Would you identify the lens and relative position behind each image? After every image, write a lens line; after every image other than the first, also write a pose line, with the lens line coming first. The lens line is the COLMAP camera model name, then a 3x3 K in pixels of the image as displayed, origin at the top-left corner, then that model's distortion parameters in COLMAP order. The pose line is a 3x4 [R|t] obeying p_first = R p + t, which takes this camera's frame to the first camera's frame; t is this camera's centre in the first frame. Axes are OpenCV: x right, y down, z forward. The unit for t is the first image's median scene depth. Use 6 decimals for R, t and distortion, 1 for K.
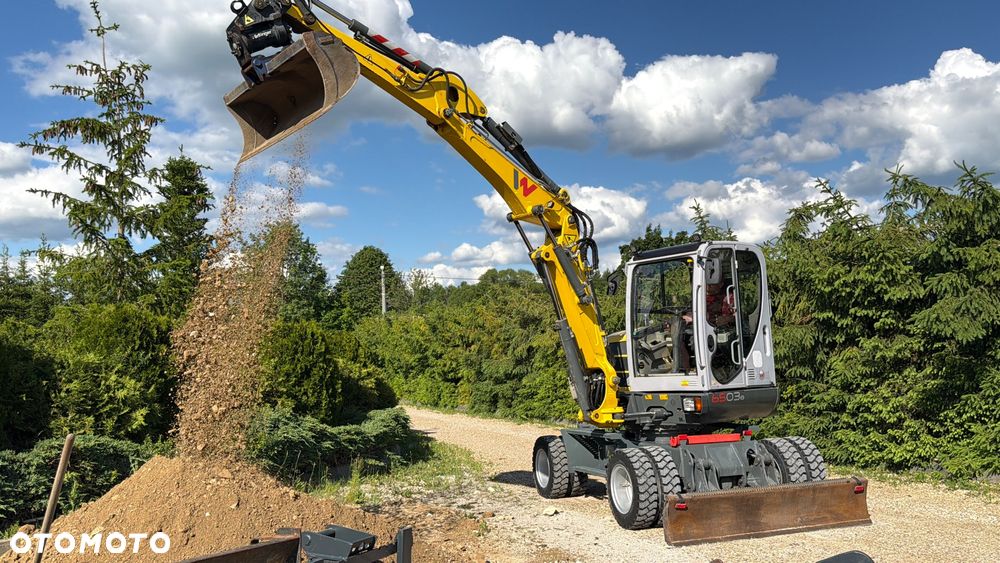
lens RADIAL K [[820.3, 0, 512.4], [0, 820.3, 278.4], [0, 0, 1]] dist [0.171373, -0.345835]
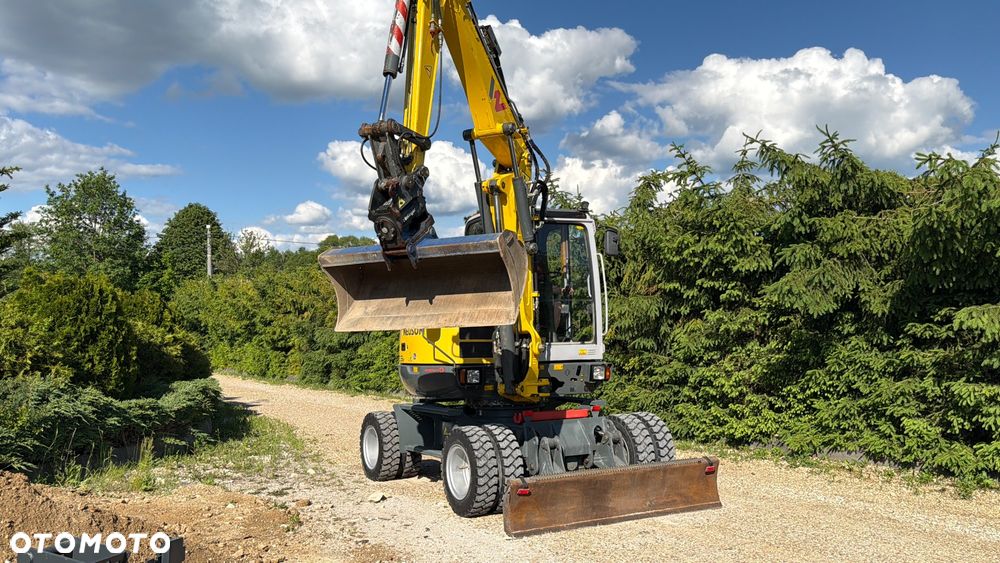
lens RADIAL K [[820.8, 0, 499.6], [0, 820.8, 285.4], [0, 0, 1]] dist [0.174407, -0.349368]
pose [[0.984326, 0.029351, 0.173900, 0.011067], [-0.036905, 0.998503, 0.040366, 0.012536], [-0.172455, -0.046152, 0.983936, 0.093482]]
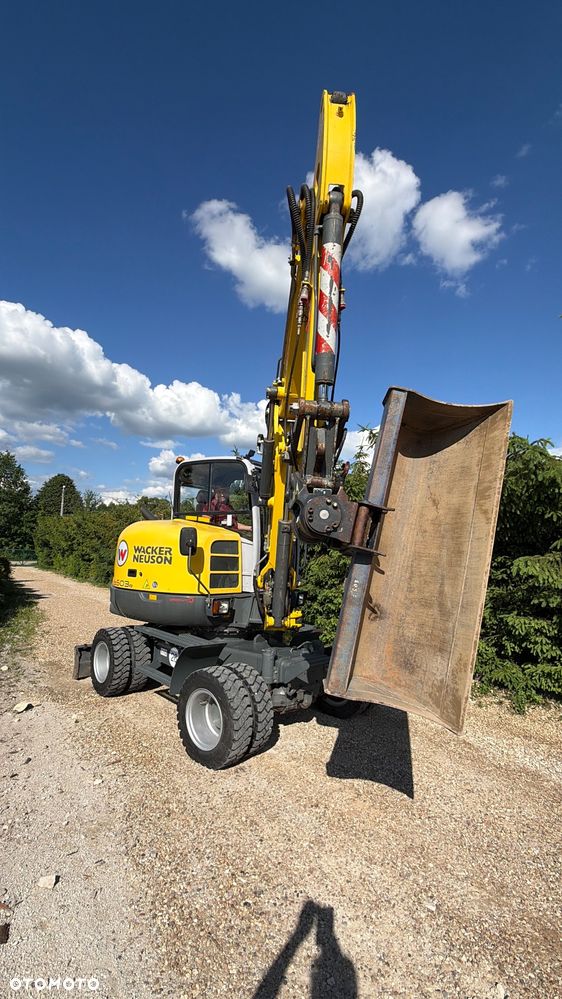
lens RADIAL K [[436.1, 0, 278.8], [0, 436.1, 496.6], [0, 0, 1]] dist [0.001079, 0.000174]
pose [[0.962034, 0.094036, 0.256219, 0.139736], [-0.086434, 0.995422, -0.040794, 0.021529], [-0.258882, 0.017099, 0.965758, 0.322248]]
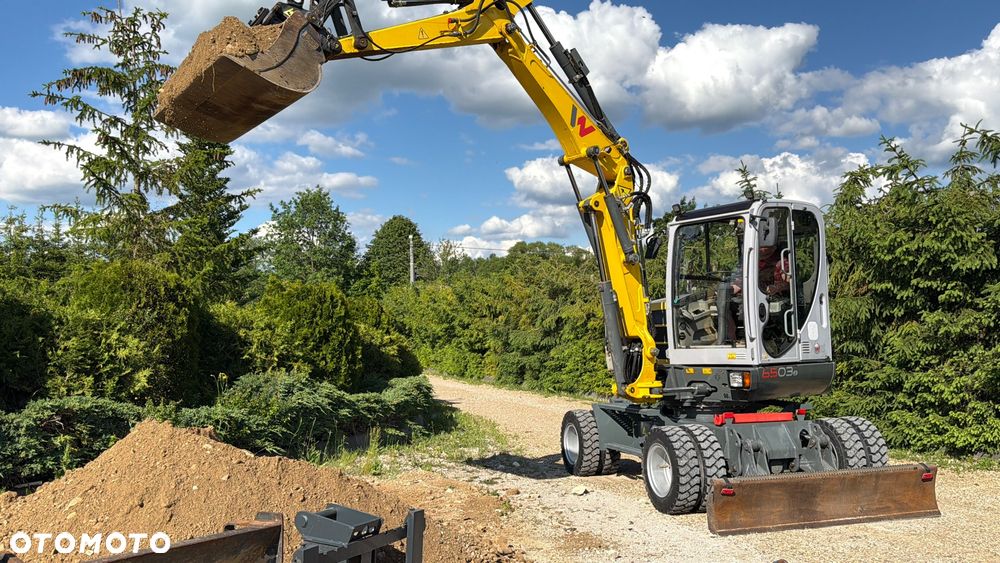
lens RADIAL K [[819.8, 0, 504.1], [0, 819.8, 285.5], [0, 0, 1]] dist [0.165312, -0.318209]
pose [[0.998828, 0.018076, -0.044905, -0.000900], [-0.016220, 0.999013, 0.041341, 0.012170], [0.045608, -0.040564, 0.998136, 0.065119]]
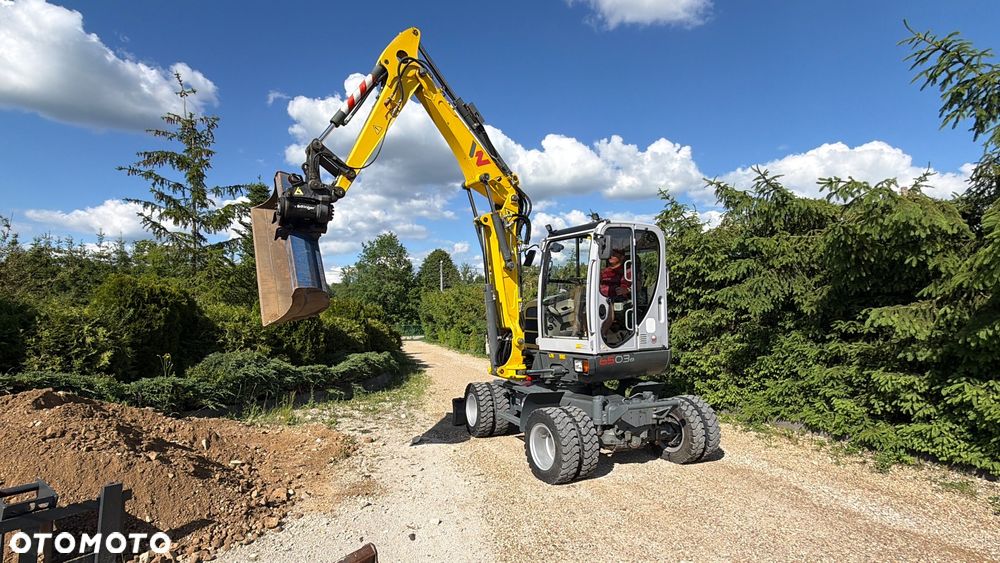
lens RADIAL K [[490.2, 0, 500.7], [0, 490.2, 282.9], [0, 0, 1]] dist [0.003630, -0.000240]
pose [[0.996628, 0.016015, -0.080477, 0.178211], [-0.014074, 0.999598, 0.024626, 0.013603], [0.080839, -0.023410, 0.996452, 0.200736]]
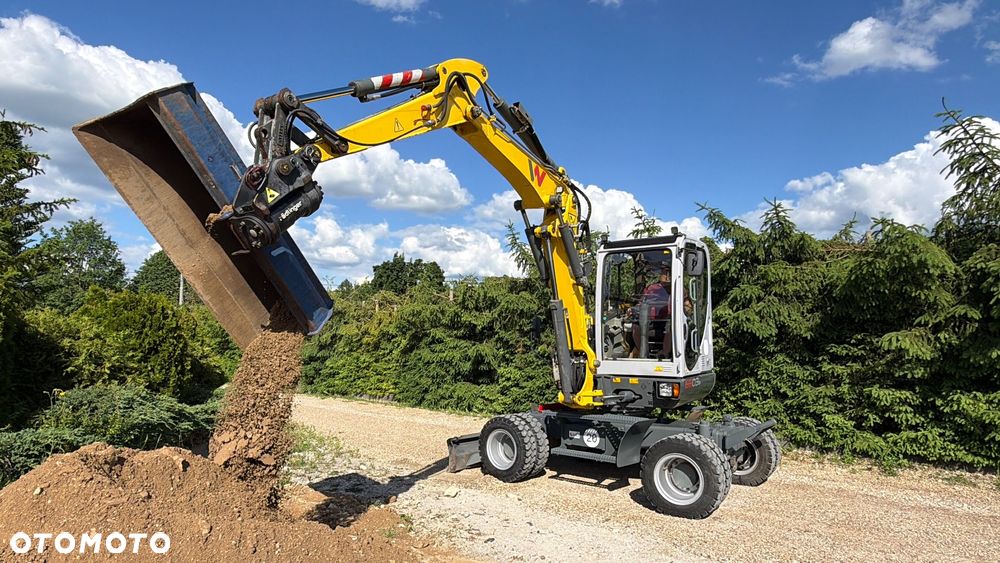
lens RADIAL K [[571.7, 0, 497.9], [0, 571.7, 280.6], [0, 0, 1]] dist [0.001189, -0.000519]
pose [[0.930650, 0.070065, 0.359139, -0.128898], [-0.063965, 0.997535, -0.028856, 0.031365], [-0.360275, 0.003883, 0.932838, 0.258078]]
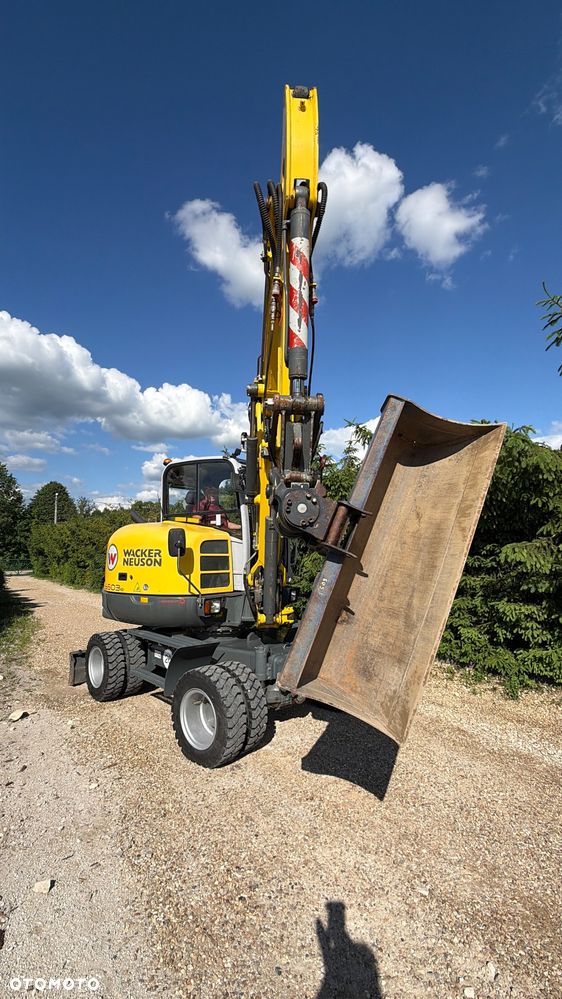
lens RADIAL K [[435.4, 0, 278.9], [0, 435.4, 497.1], [0, 0, 1]] dist [0.000713, -0.000383]
pose [[0.961880, 0.053164, 0.268253, 0.146633], [-0.044761, 0.998299, -0.037350, 0.022313], [-0.269782, 0.023919, 0.962624, 0.320150]]
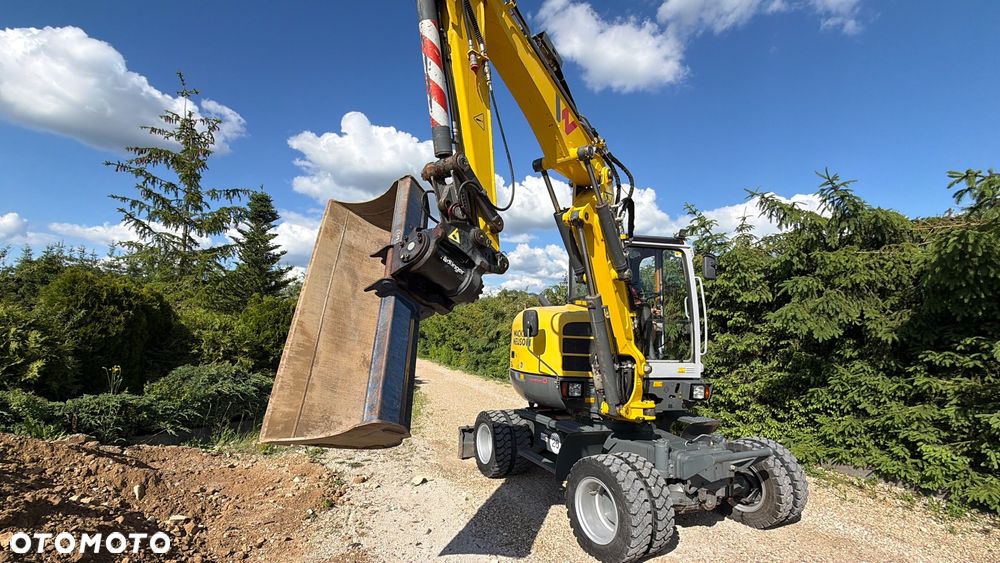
lens RADIAL K [[436.5, 0, 501.0], [0, 436.5, 282.3], [0, 0, 1]] dist [0.001079, 0.000174]
pose [[0.997801, 0.048273, -0.045408, 0.125740], [-0.049682, 0.998302, -0.030413, 0.031236], [0.043862, 0.032602, 0.998505, 0.339499]]
